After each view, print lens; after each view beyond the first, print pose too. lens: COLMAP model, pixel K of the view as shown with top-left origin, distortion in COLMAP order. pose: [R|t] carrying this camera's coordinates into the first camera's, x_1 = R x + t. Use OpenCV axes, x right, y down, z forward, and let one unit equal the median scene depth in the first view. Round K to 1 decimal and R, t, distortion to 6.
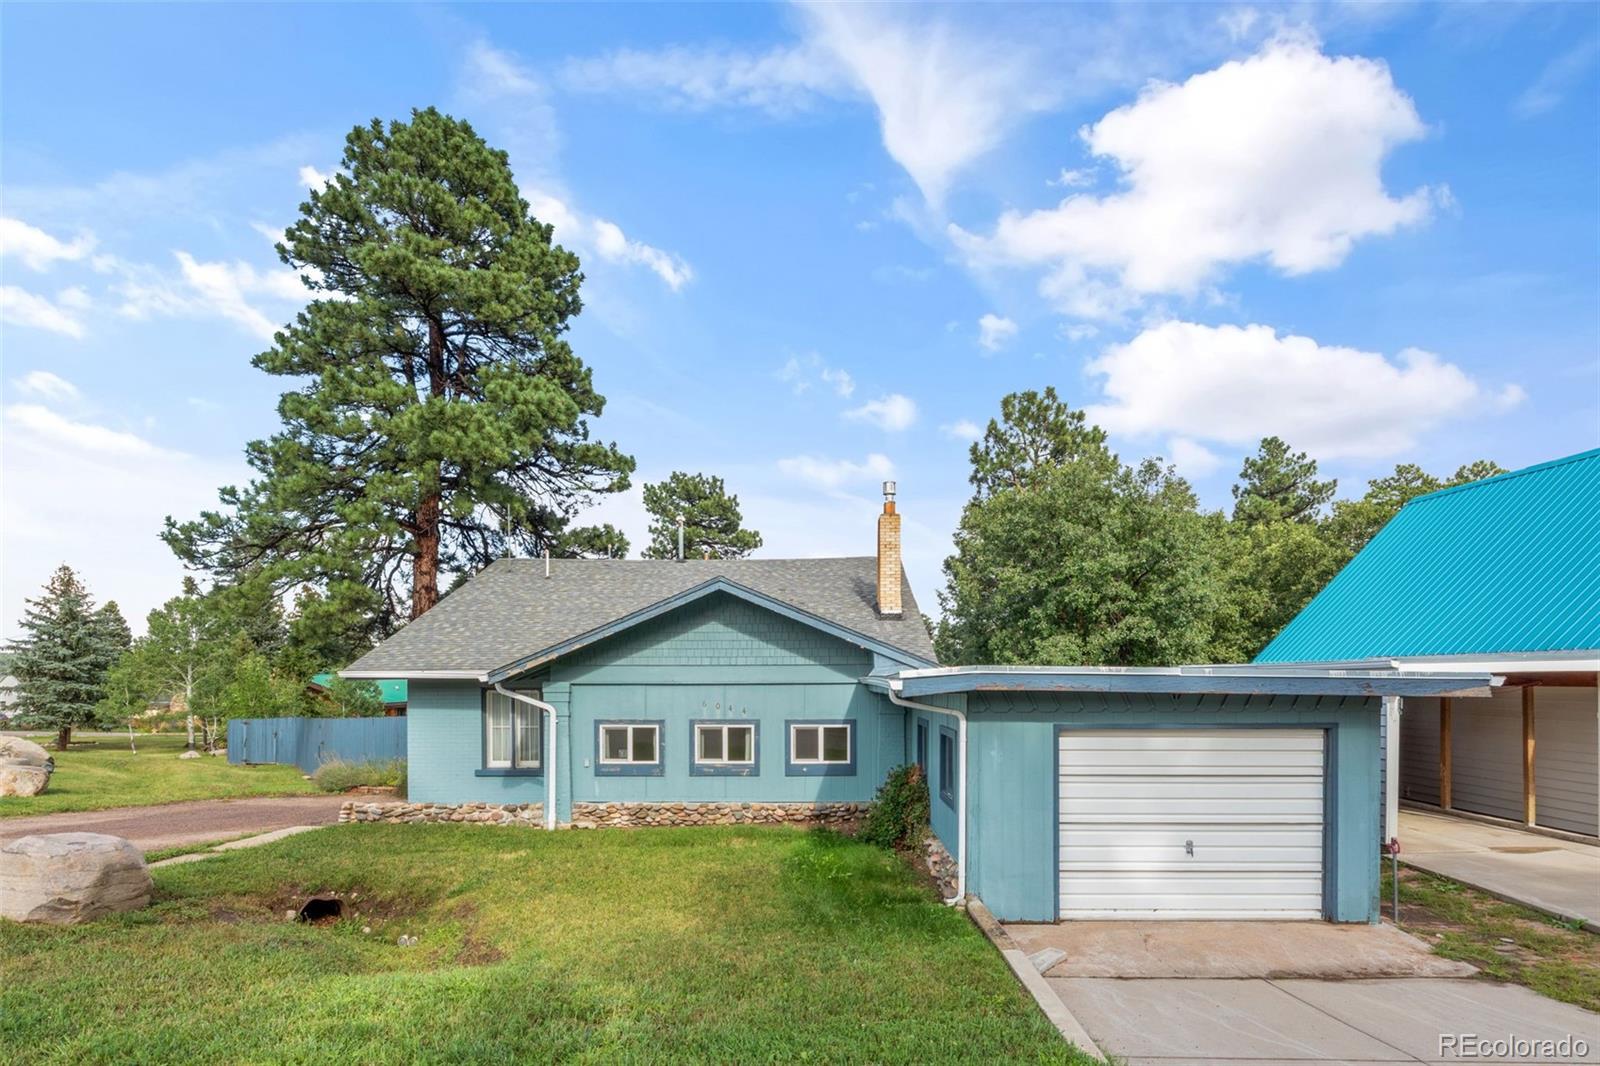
lens RADIAL K [[829.5, 0, 798.0], [0, 829.5, 642.5], [0, 0, 1]] dist [-0.005516, 0.000044]
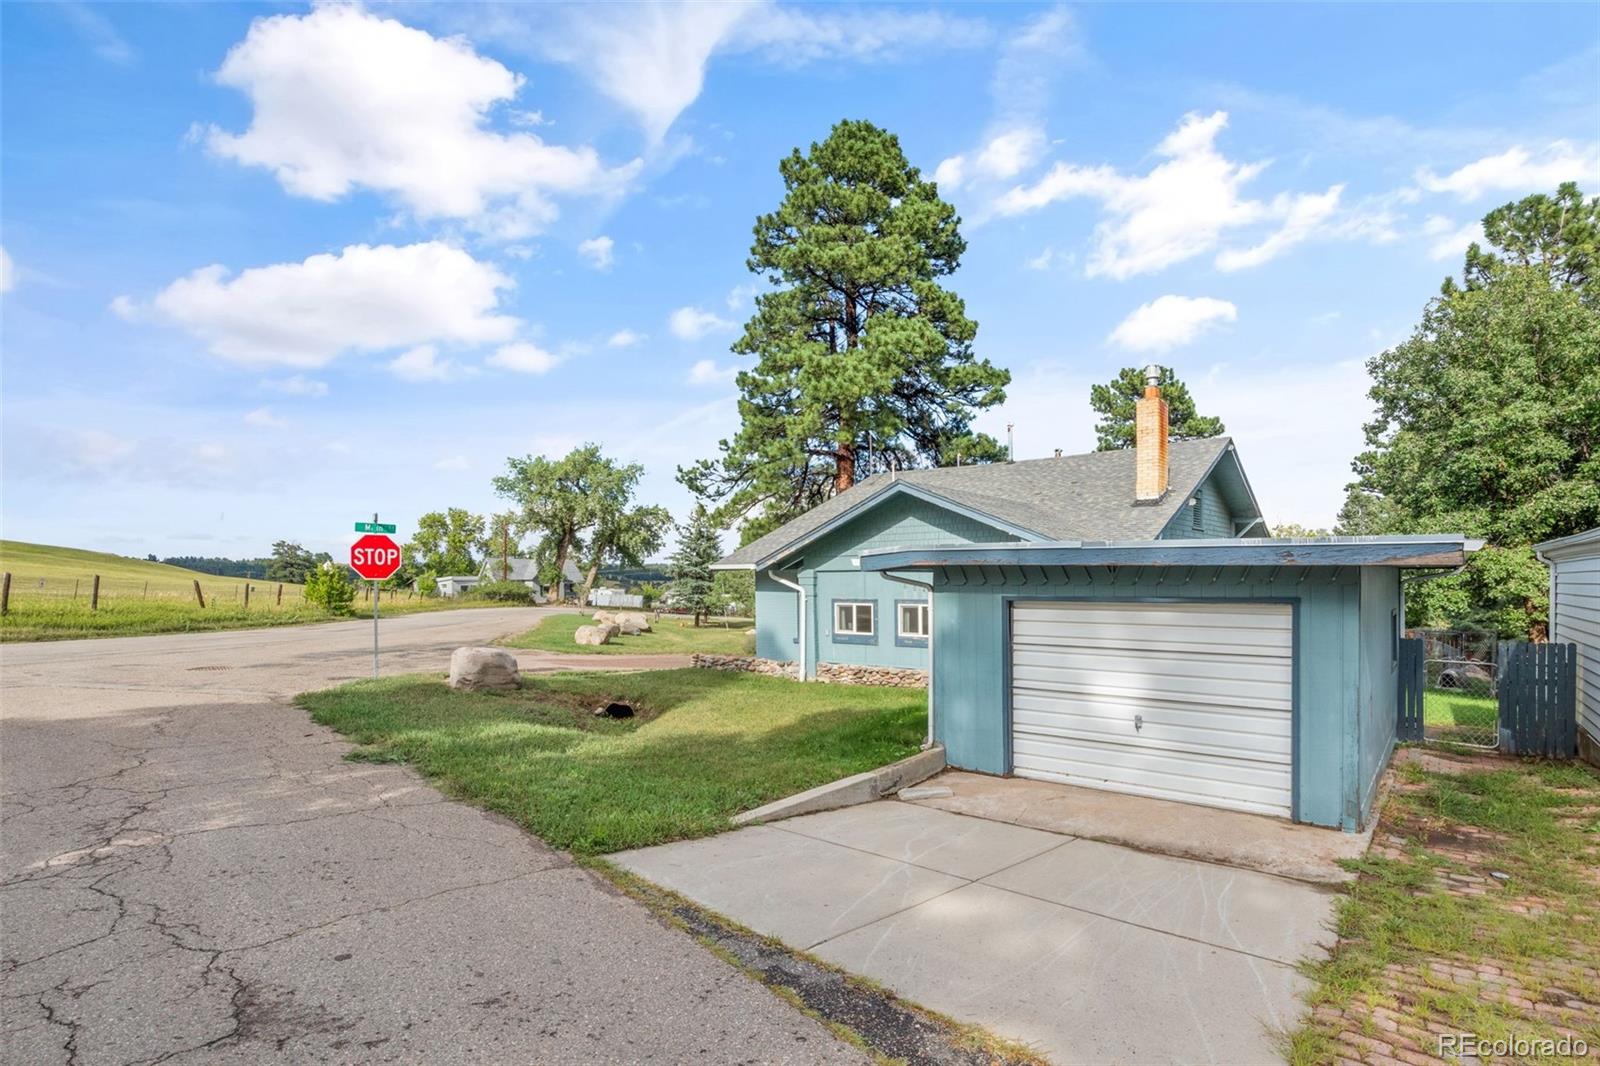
lens RADIAL K [[804.7, 0, 812.8], [0, 804.7, 538.2], [0, 0, 1]] dist [-0.006108, -0.000698]
pose [[0.790138, -0.035043, -0.611926, 0.493019], [0.029727, 0.999380, -0.018847, 0.022314], [0.612208, -0.003299, 0.790690, 0.002802]]
